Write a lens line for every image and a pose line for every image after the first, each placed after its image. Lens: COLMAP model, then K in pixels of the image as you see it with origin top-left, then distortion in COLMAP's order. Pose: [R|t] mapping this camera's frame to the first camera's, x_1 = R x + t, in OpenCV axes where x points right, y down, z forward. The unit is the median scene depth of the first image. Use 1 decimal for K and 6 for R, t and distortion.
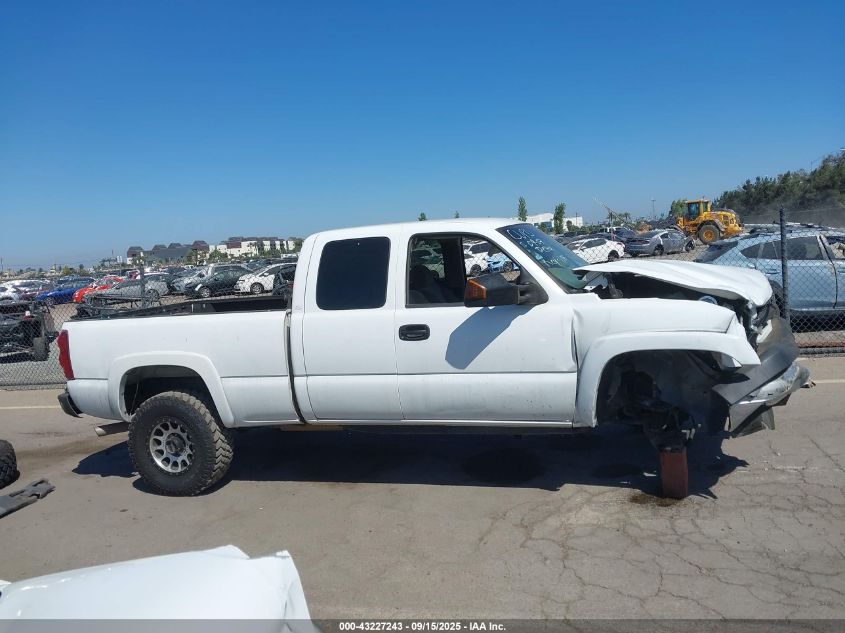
lens RADIAL K [[665.3, 0, 422.5], [0, 665.3, 316.5], [0, 0, 1]] dist [0.005679, -0.007857]
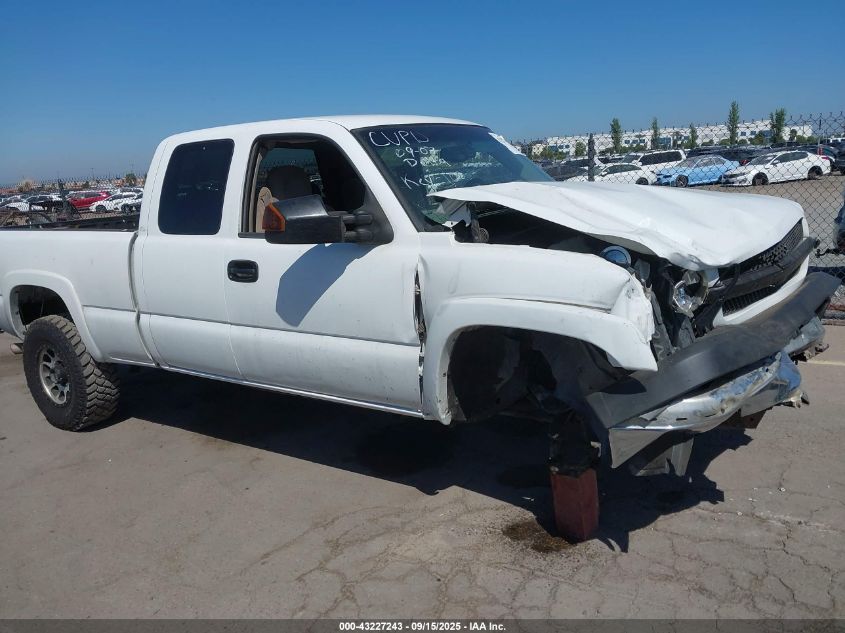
lens RADIAL K [[665.3, 0, 422.5], [0, 665.3, 316.5], [0, 0, 1]] dist [0.005679, -0.007857]
pose [[0.961682, 0.084898, -0.260690, 0.384665], [-0.049149, 0.988829, 0.140718, -0.041345], [0.269725, -0.122514, 0.955112, 0.324512]]
